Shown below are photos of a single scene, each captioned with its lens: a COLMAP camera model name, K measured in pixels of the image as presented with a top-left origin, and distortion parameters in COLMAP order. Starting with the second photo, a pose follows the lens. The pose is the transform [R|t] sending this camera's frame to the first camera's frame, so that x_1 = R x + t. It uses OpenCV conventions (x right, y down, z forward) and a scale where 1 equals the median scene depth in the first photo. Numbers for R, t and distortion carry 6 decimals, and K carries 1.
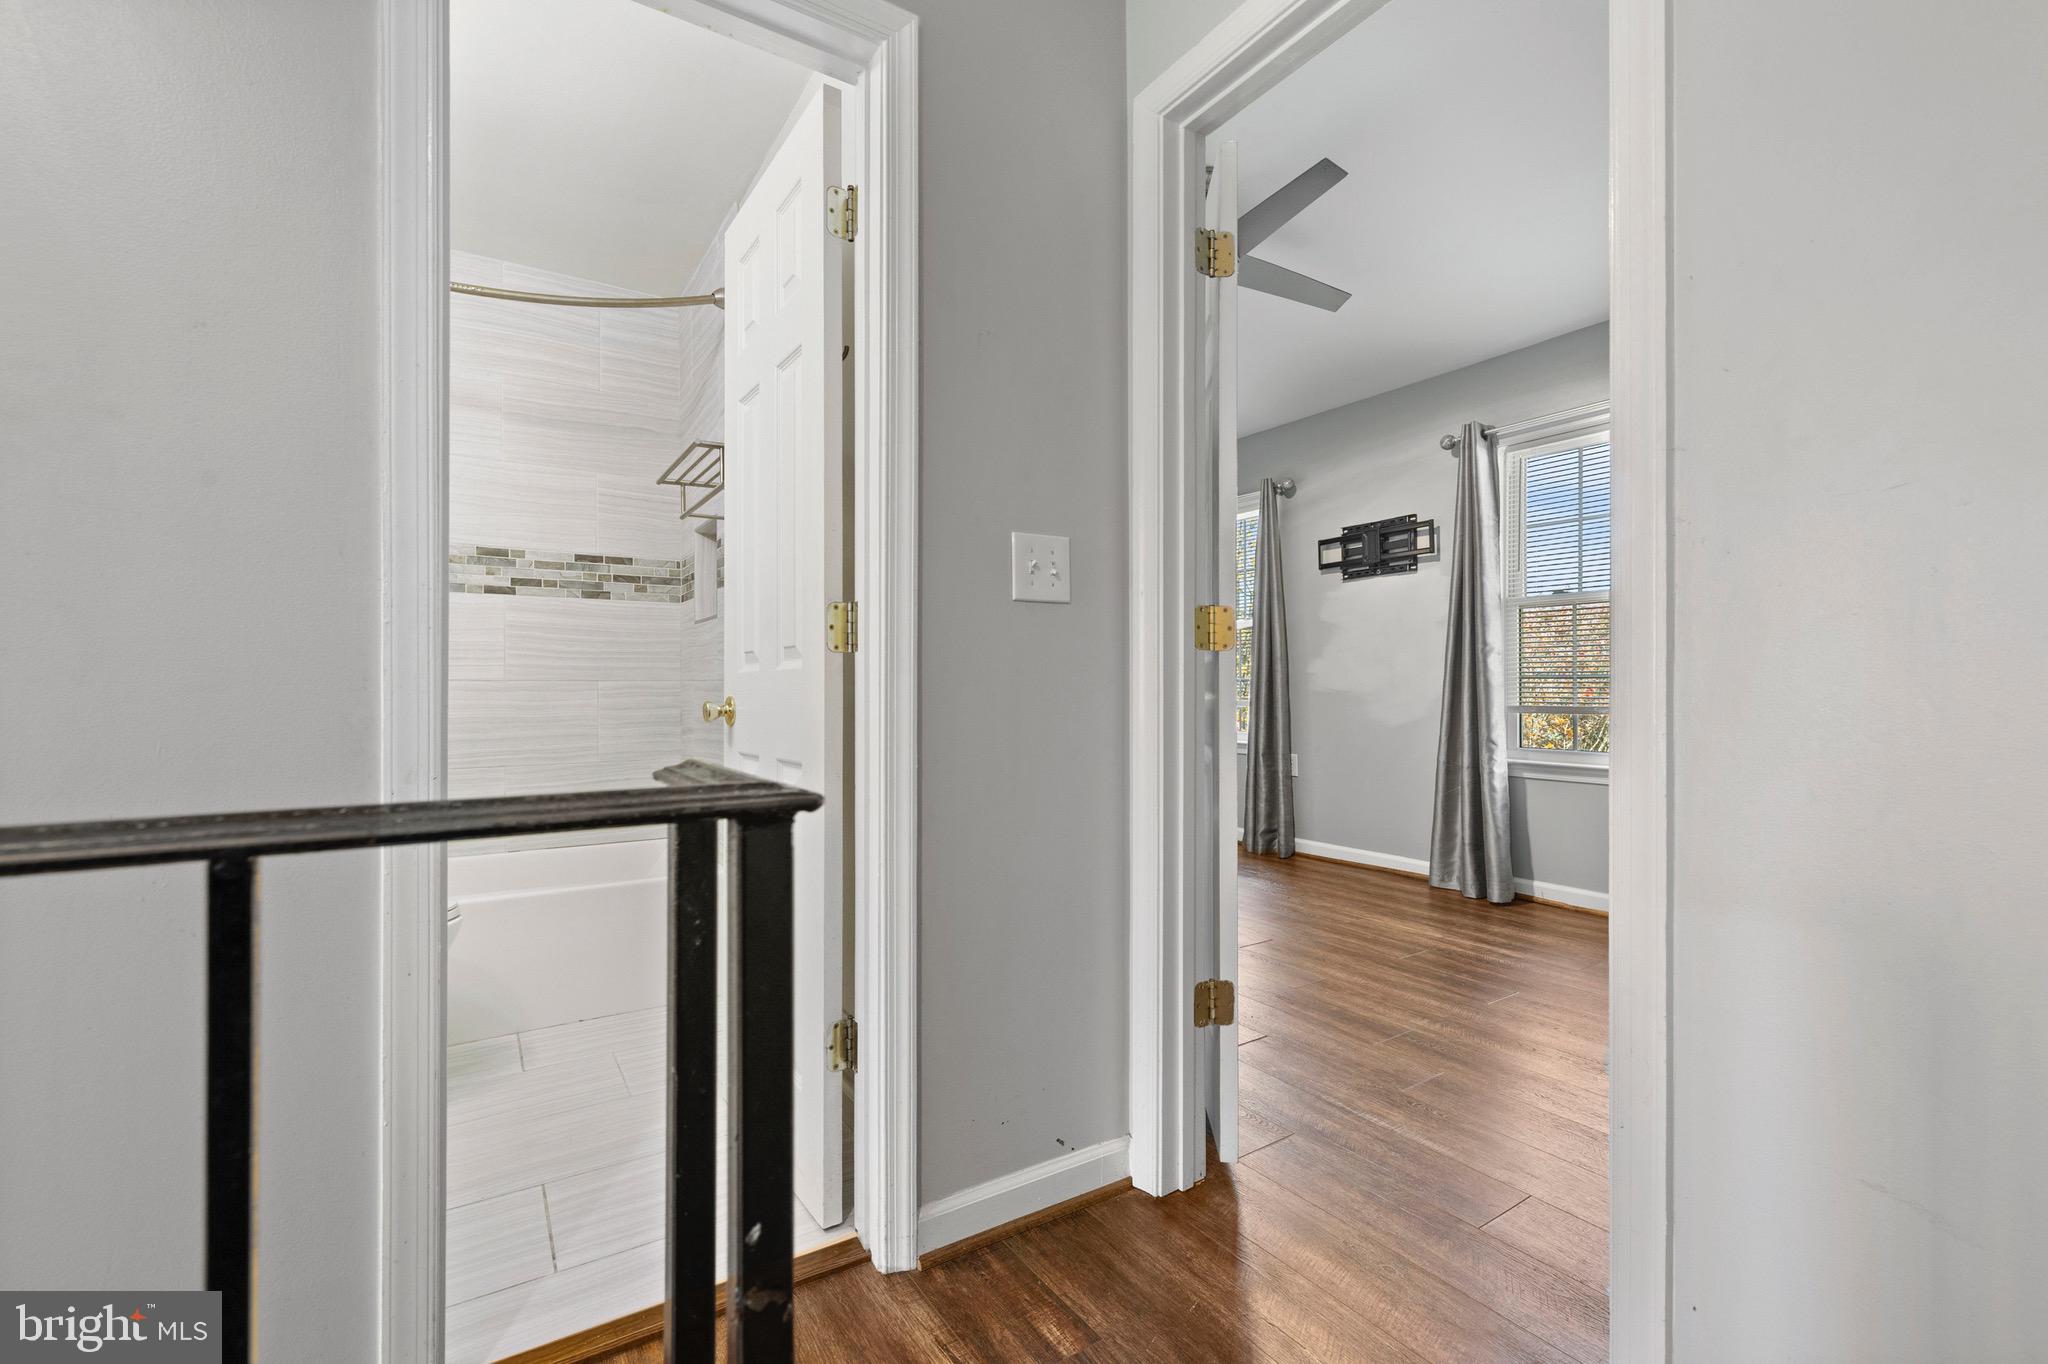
lens RADIAL K [[871.6, 0, 1027.7], [0, 871.6, 678.8], [0, 0, 1]] dist [0.002601, -0.000052]
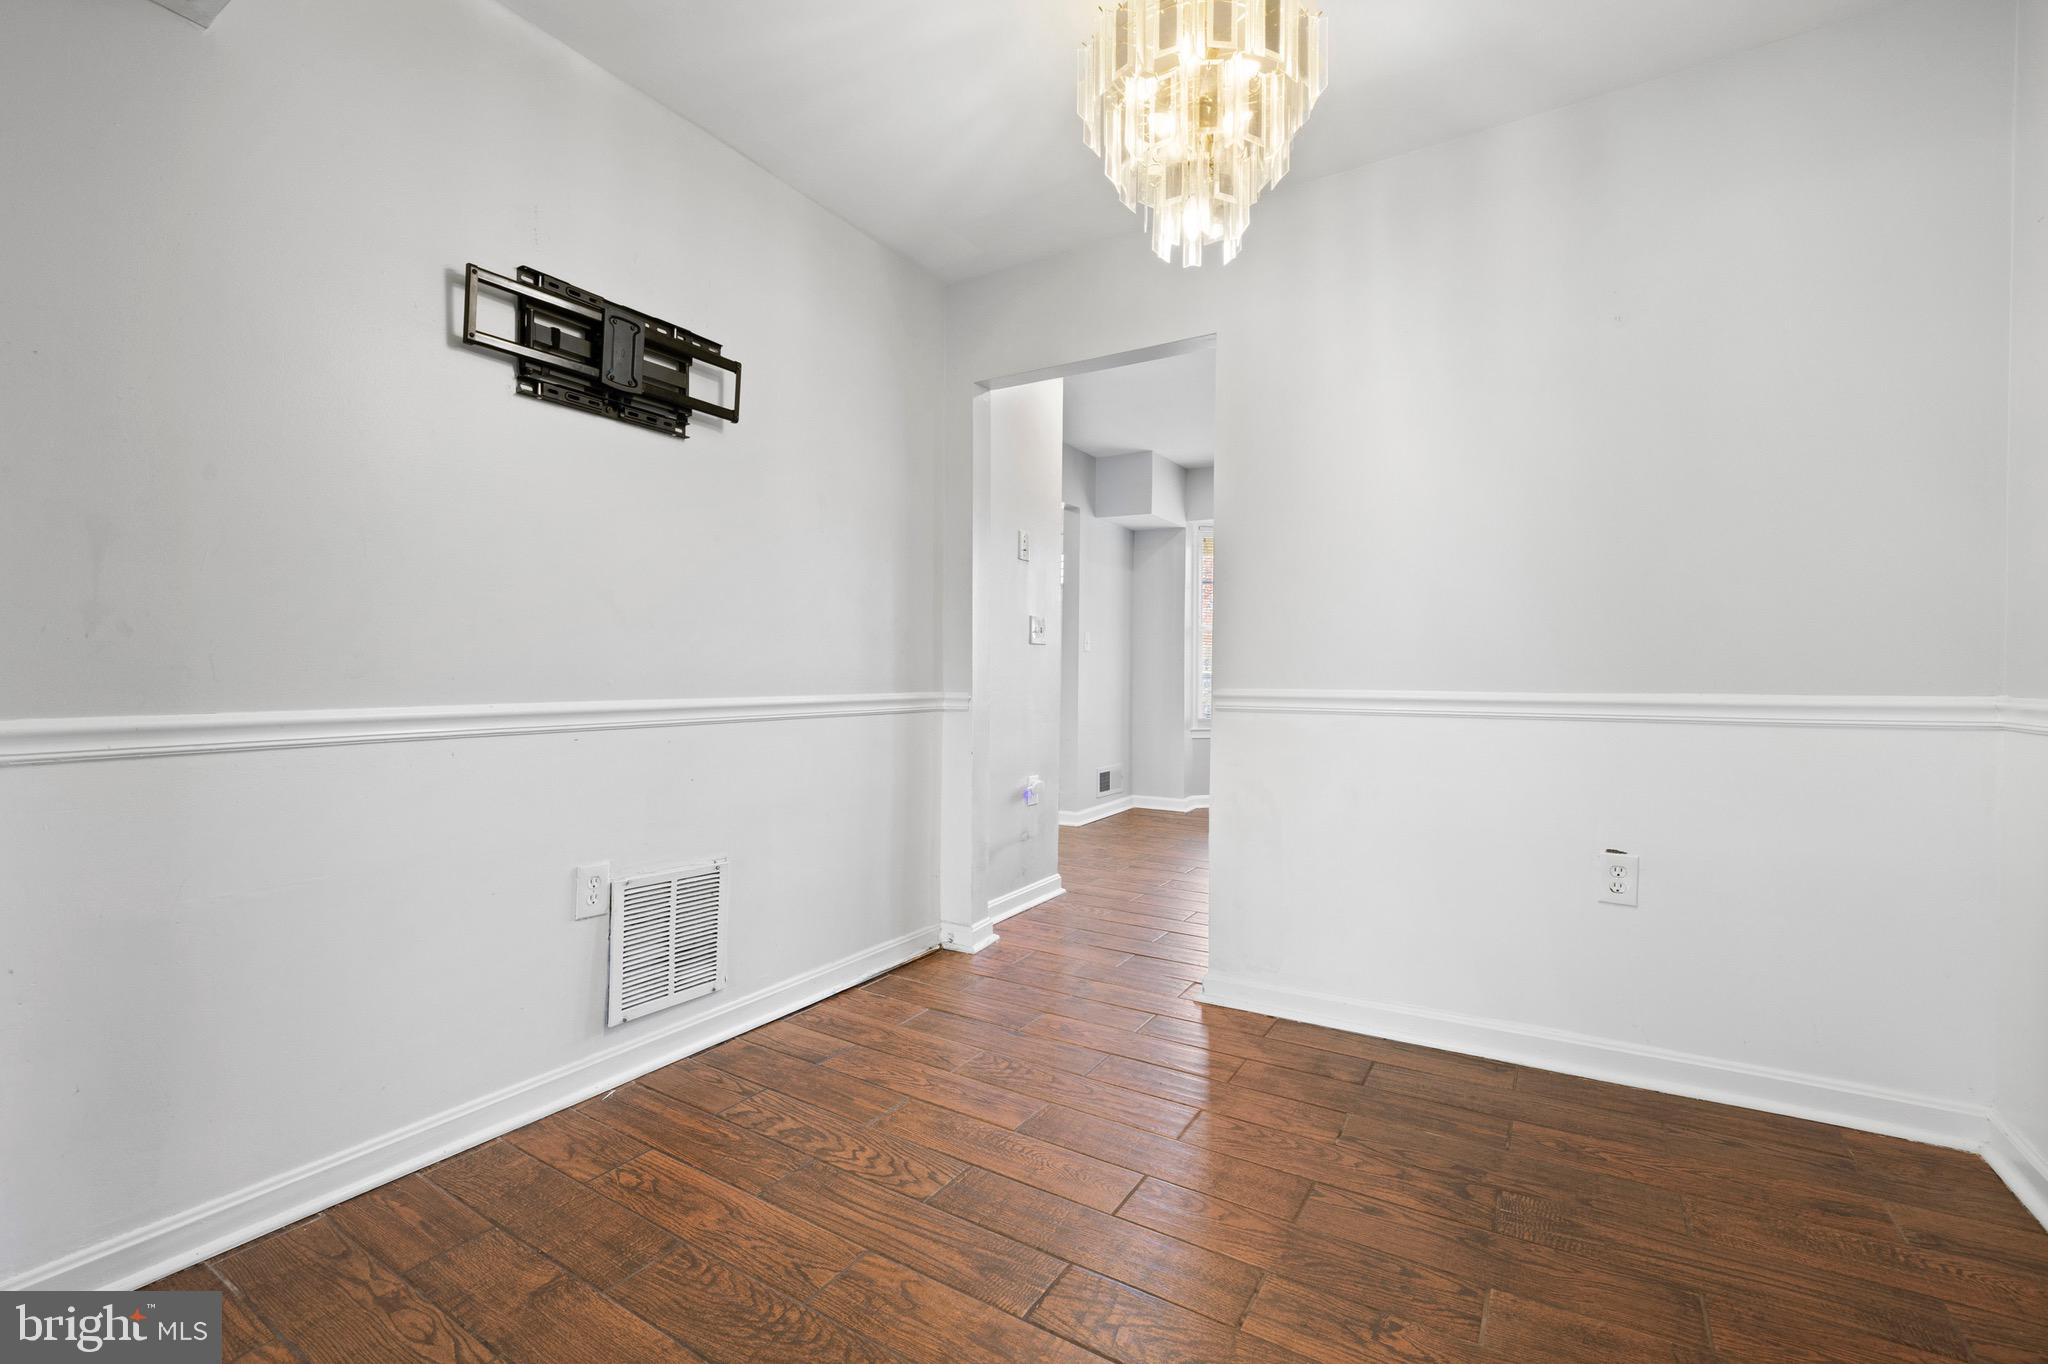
lens RADIAL K [[871.6, 0, 1033.1], [0, 871.6, 679.9], [0, 0, 1]] dist [0.002601, -0.000052]
pose [[-0.443873, -0.013242, 0.895992, -0.208923], [-0.004277, 0.999911, 0.012659, 0.041361], [-0.896080, 0.001786, -0.443890, 1.075403]]
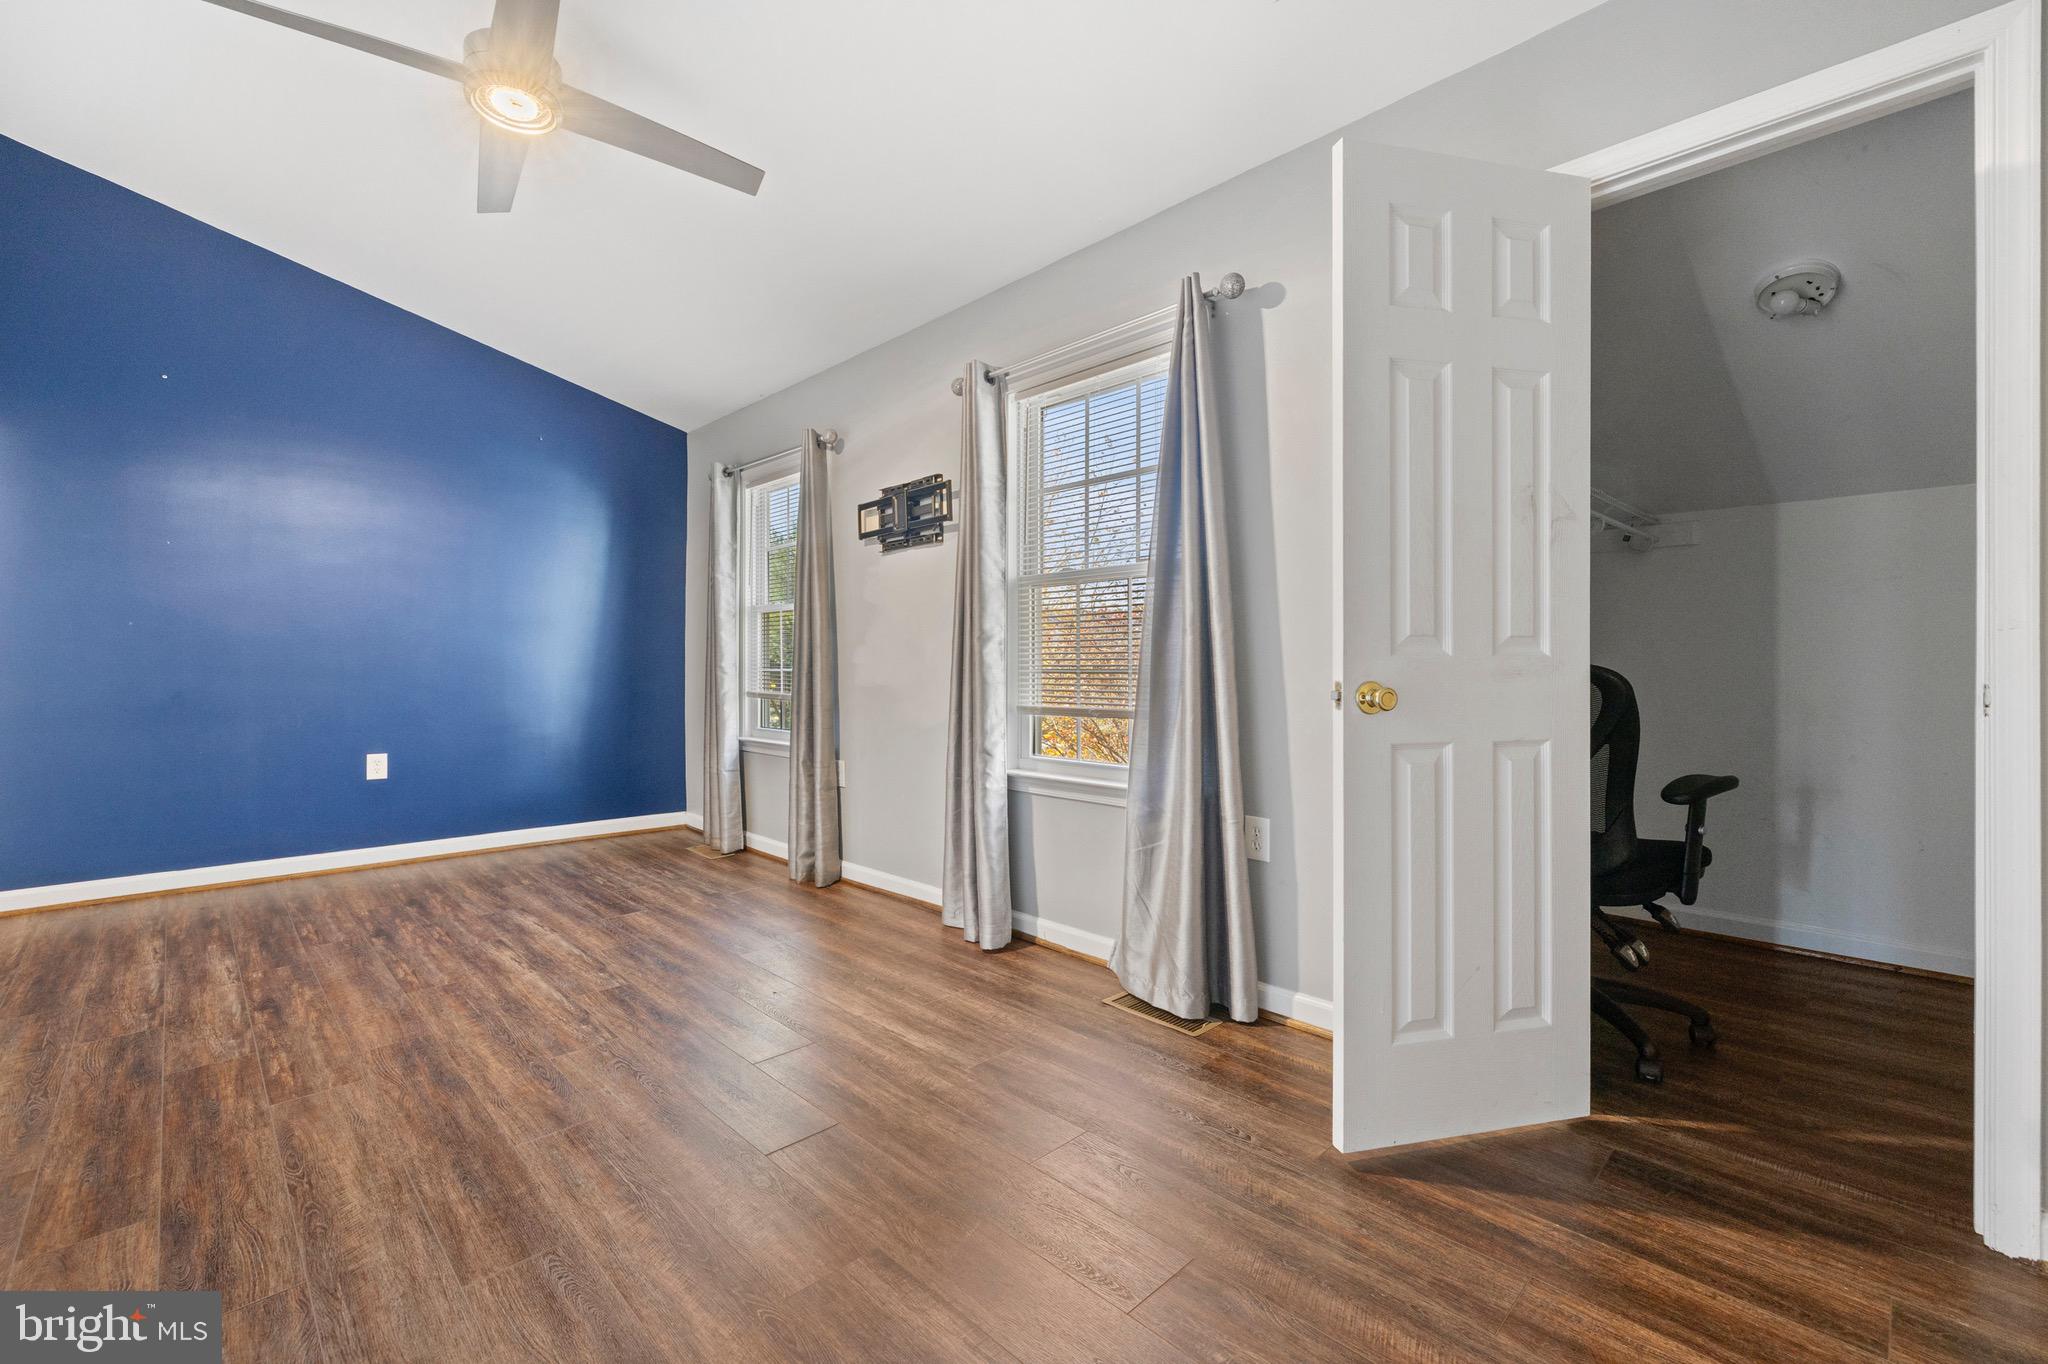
lens RADIAL K [[871.6, 0, 1022.6], [0, 871.6, 660.2], [0, 0, 1]] dist [0.002601, -0.000052]
pose [[0.980471, -0.001218, 0.196662, 0.369089], [0.000358, 0.999990, 0.004409, -0.015318], [-0.196665, -0.004252, 0.980462, 0.175391]]
